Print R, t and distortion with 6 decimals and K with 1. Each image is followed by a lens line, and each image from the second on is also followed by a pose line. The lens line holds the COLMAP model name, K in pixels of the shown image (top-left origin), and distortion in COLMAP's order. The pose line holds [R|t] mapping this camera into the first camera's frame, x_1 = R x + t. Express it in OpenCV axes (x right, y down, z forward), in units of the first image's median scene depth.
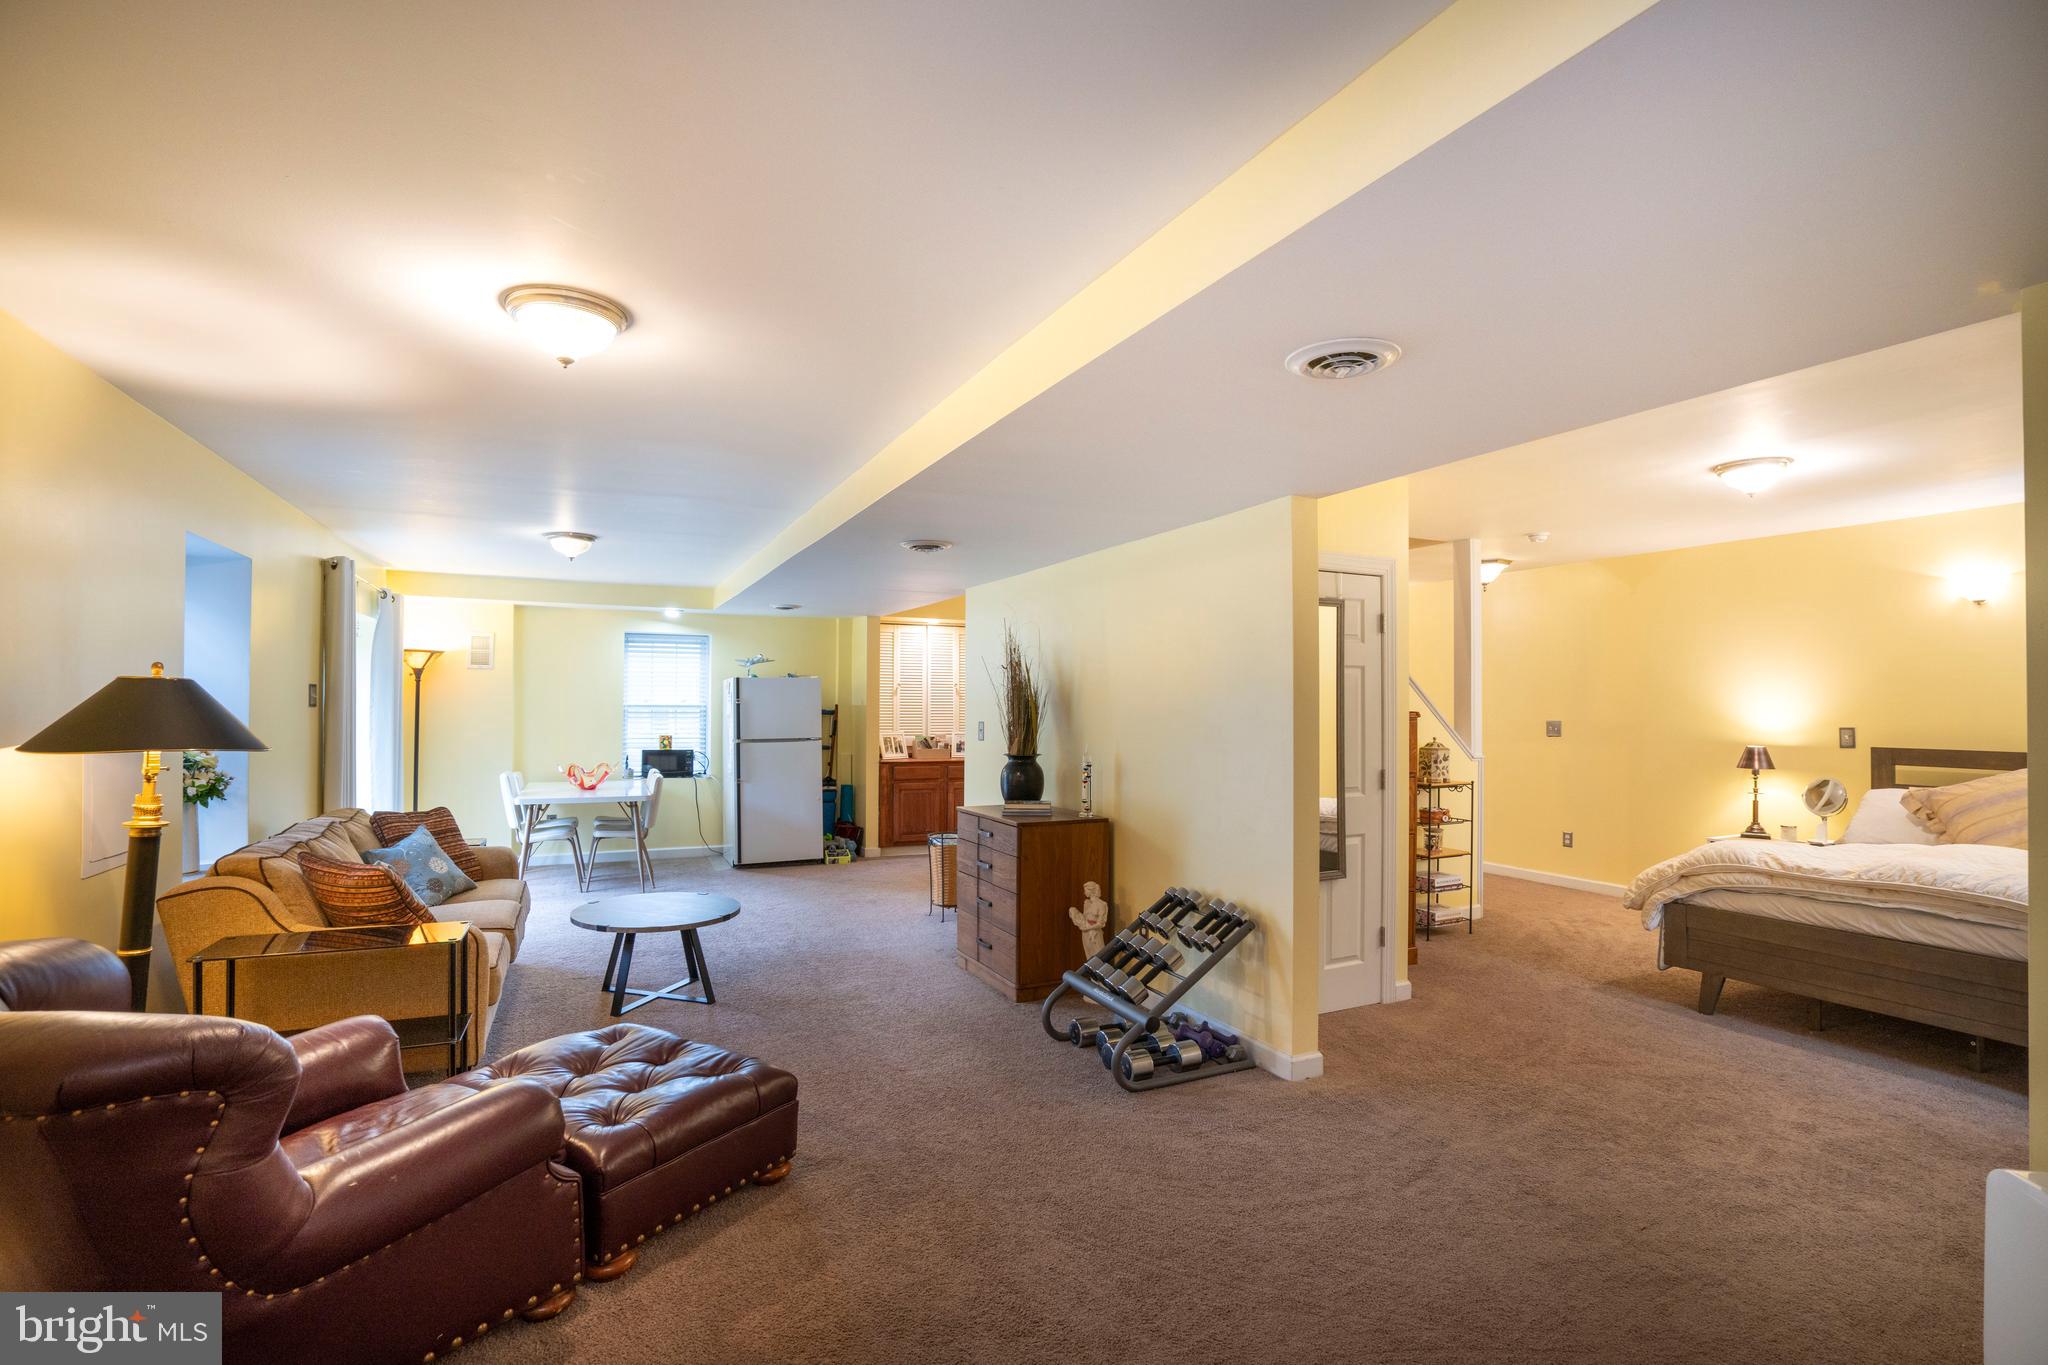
lens RADIAL K [[940.5, 0, 1023.6], [0, 940.5, 695.5], [0, 0, 1]] dist [-0.042419, 0.013570]
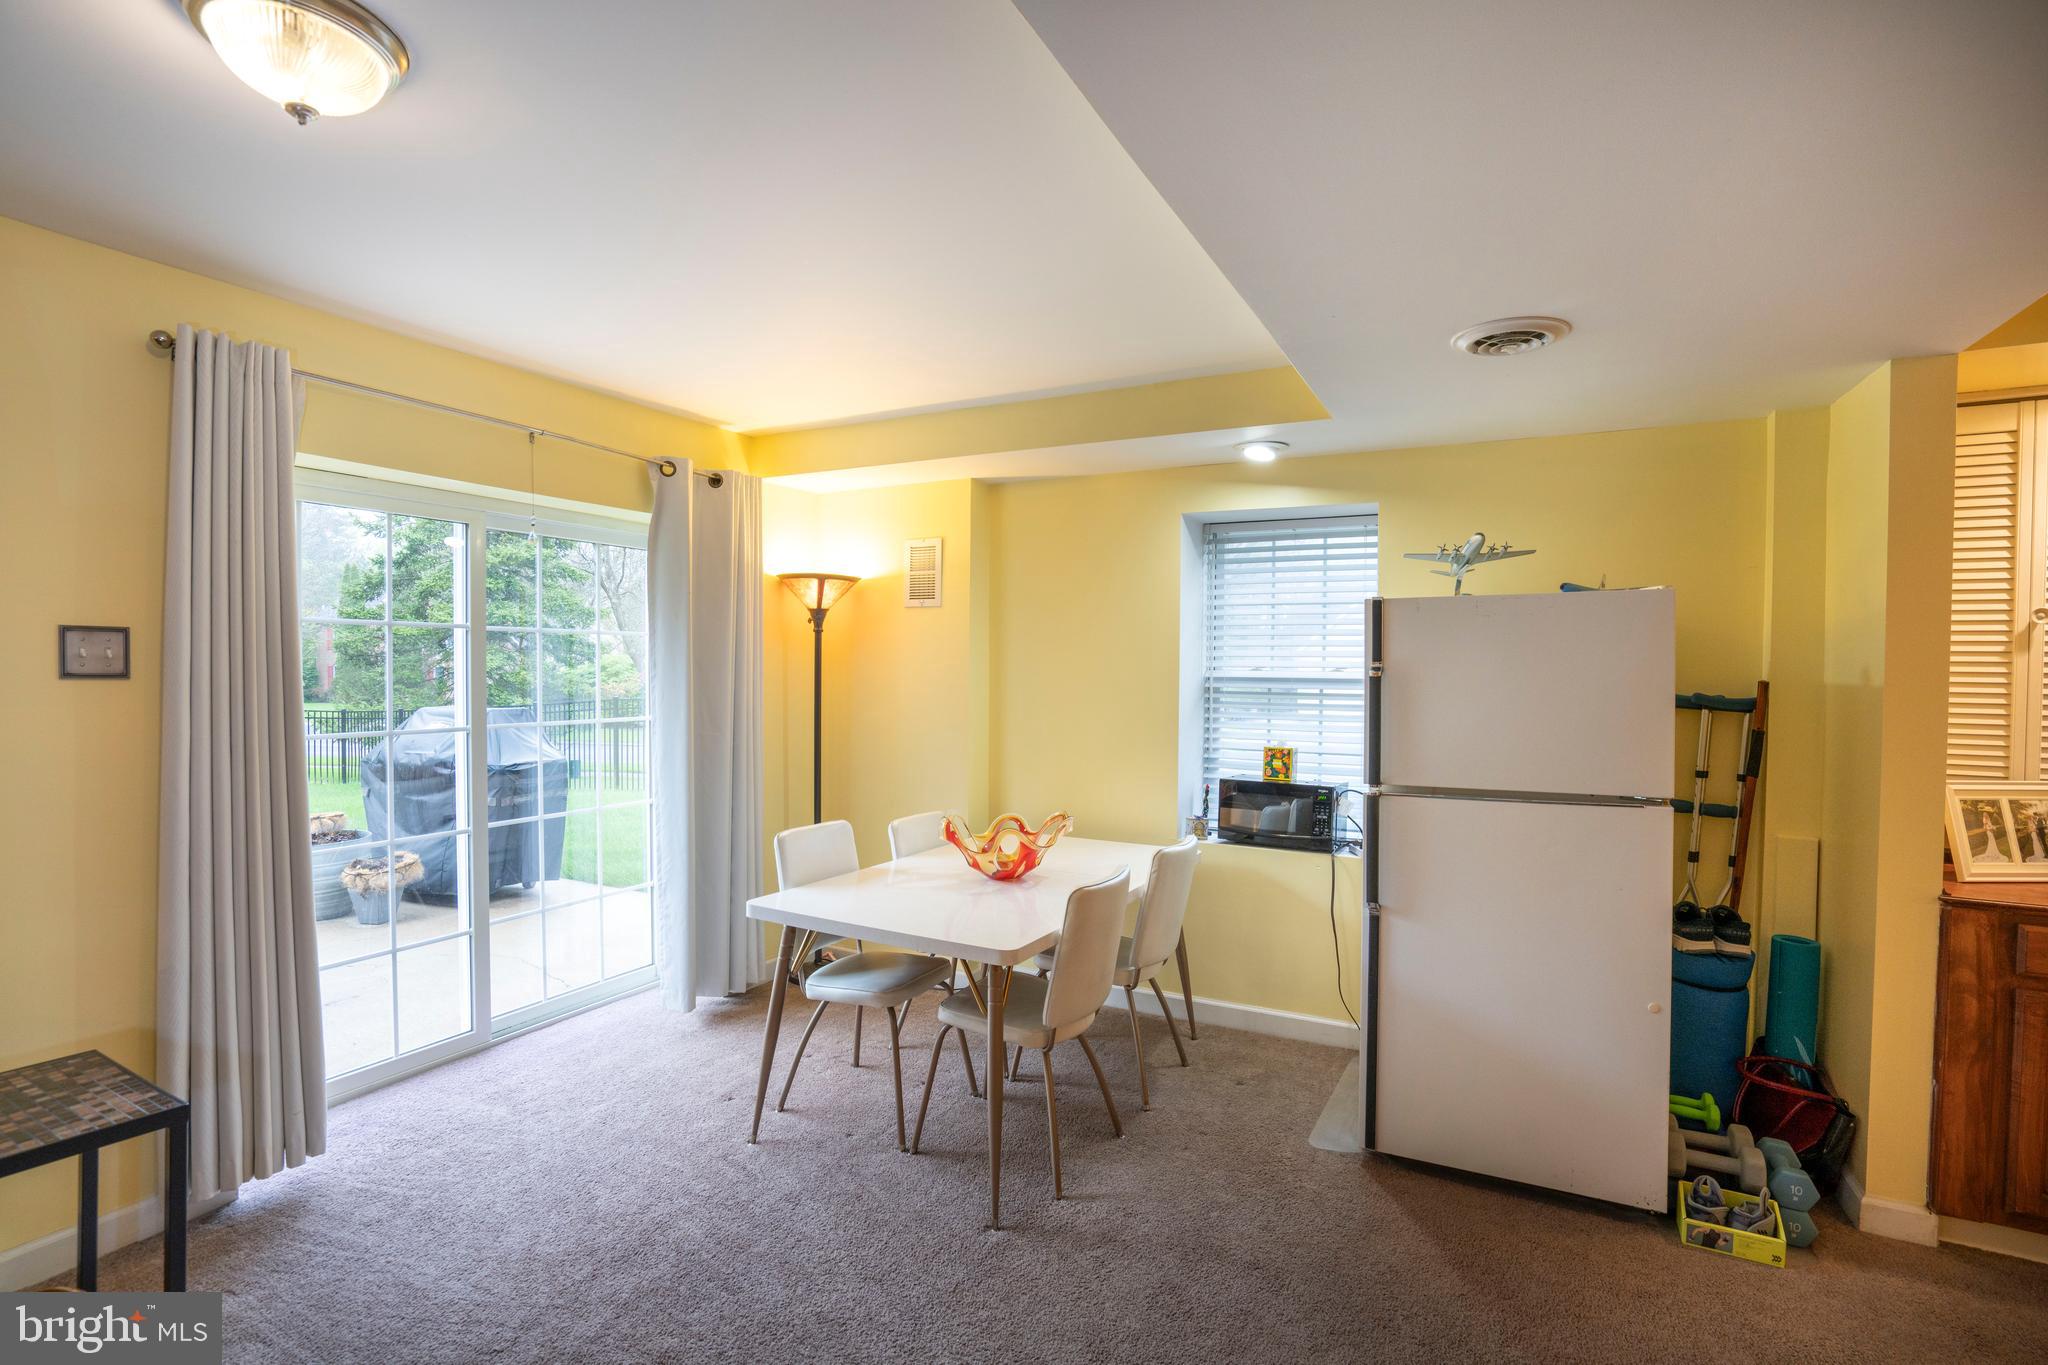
lens RADIAL K [[940.5, 0, 1028.6], [0, 940.5, 685.8], [0, 0, 1]] dist [-0.042419, 0.013570]
pose [[0.593508, 0.018840, -0.804608, -0.162986], [0.003186, 0.999663, 0.025757, 0.004088], [0.804822, -0.017850, 0.593248, 1.042332]]
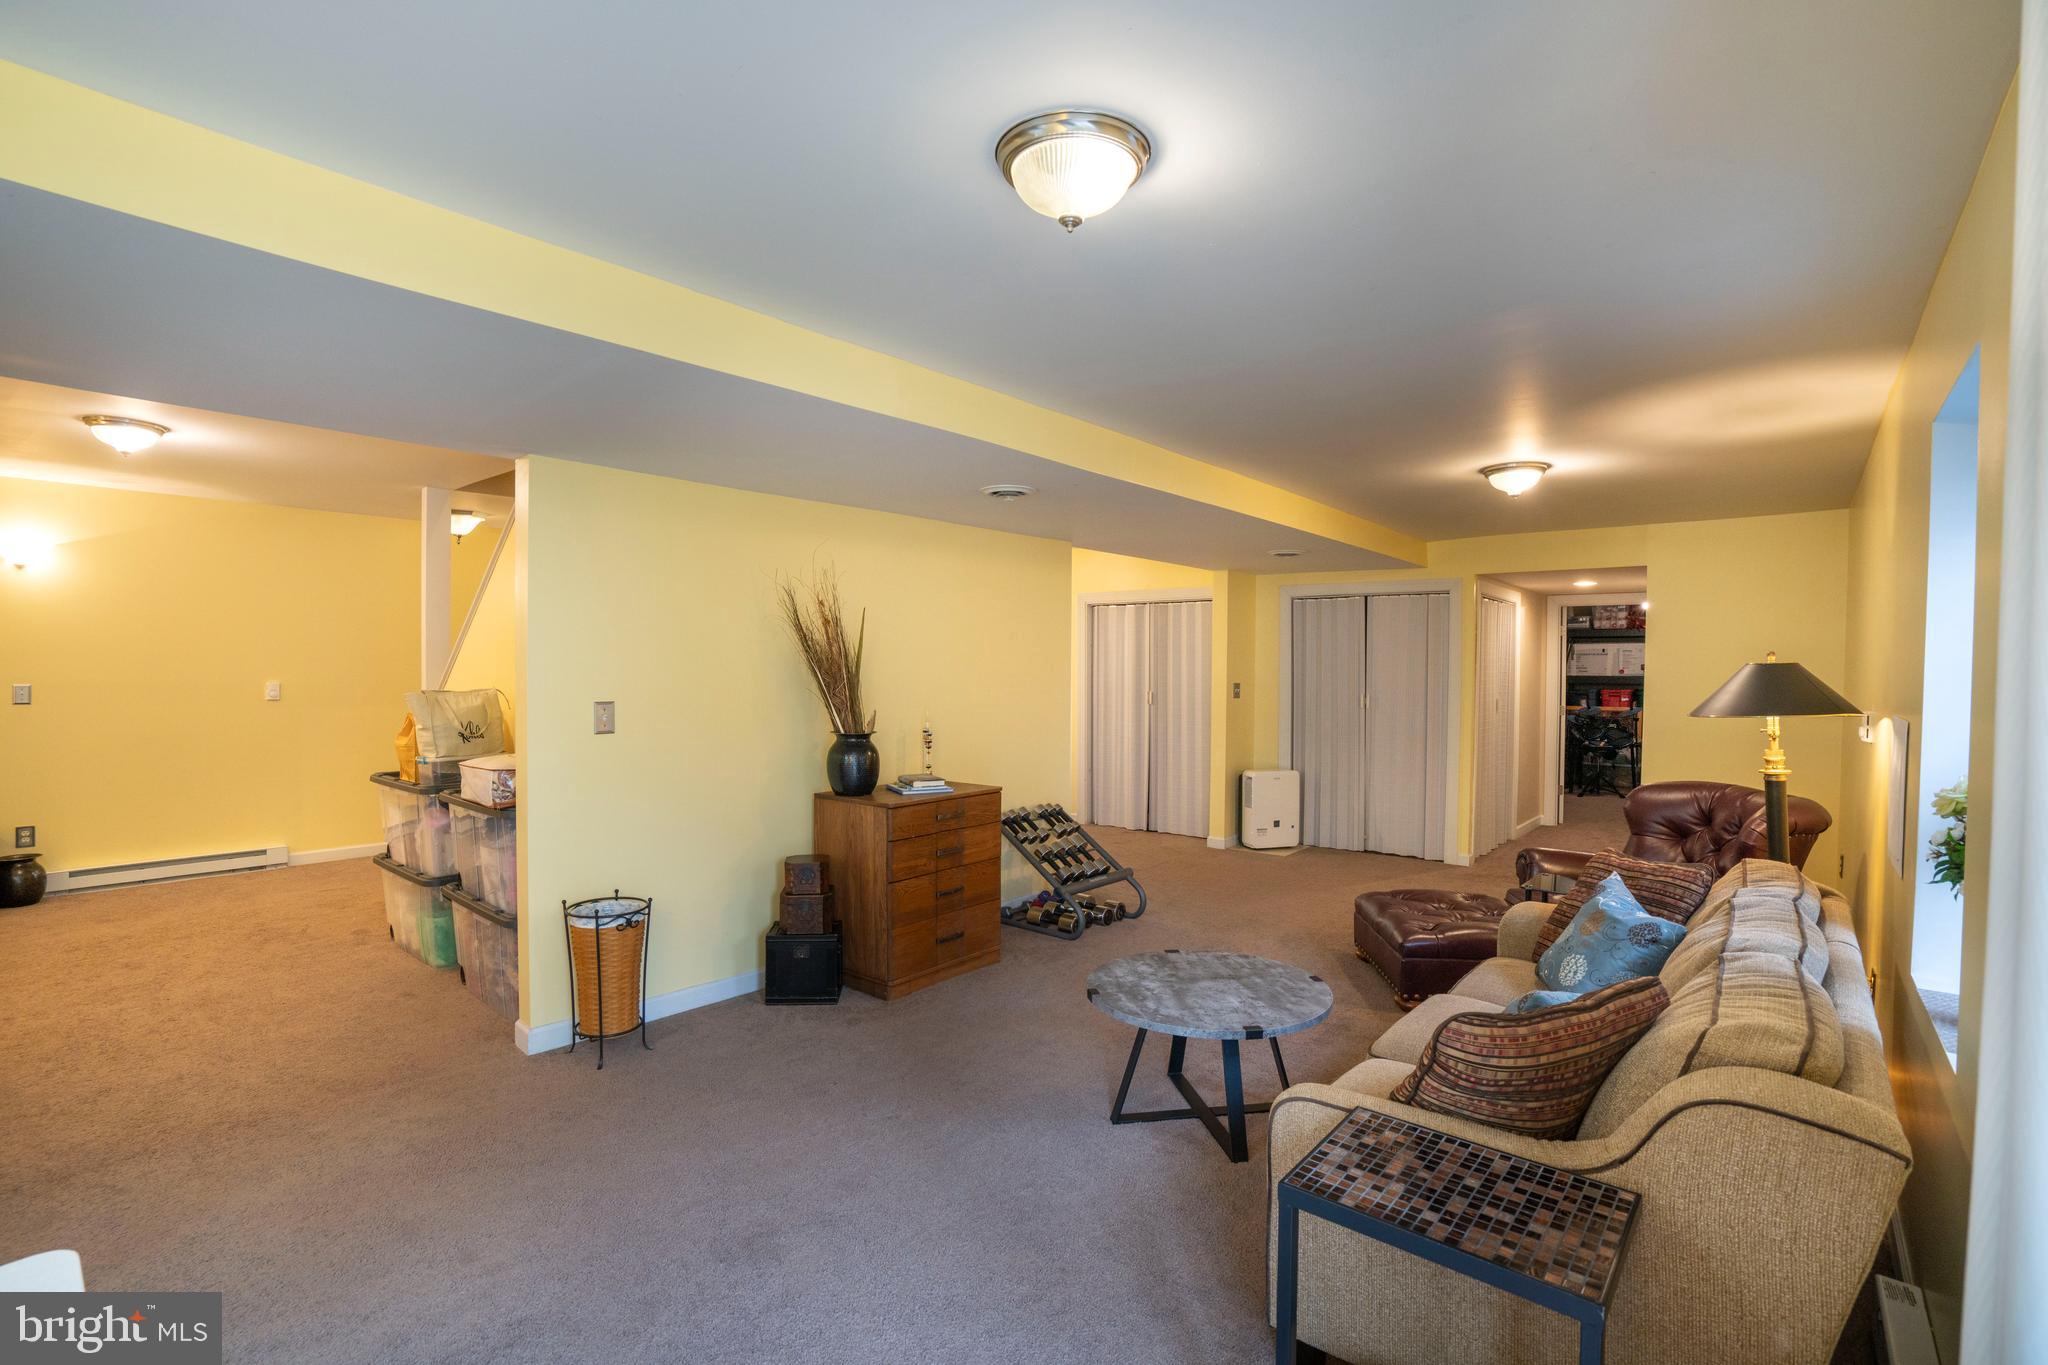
lens RADIAL K [[940.5, 0, 1040.2], [0, 940.5, 675.8], [0, 0, 1]] dist [-0.042419, 0.013570]
pose [[-0.417263, -0.015700, 0.908650, -0.820396], [-0.012032, 0.999859, 0.011751, -0.001144], [-0.908706, -0.006030, -0.417393, 1.179841]]
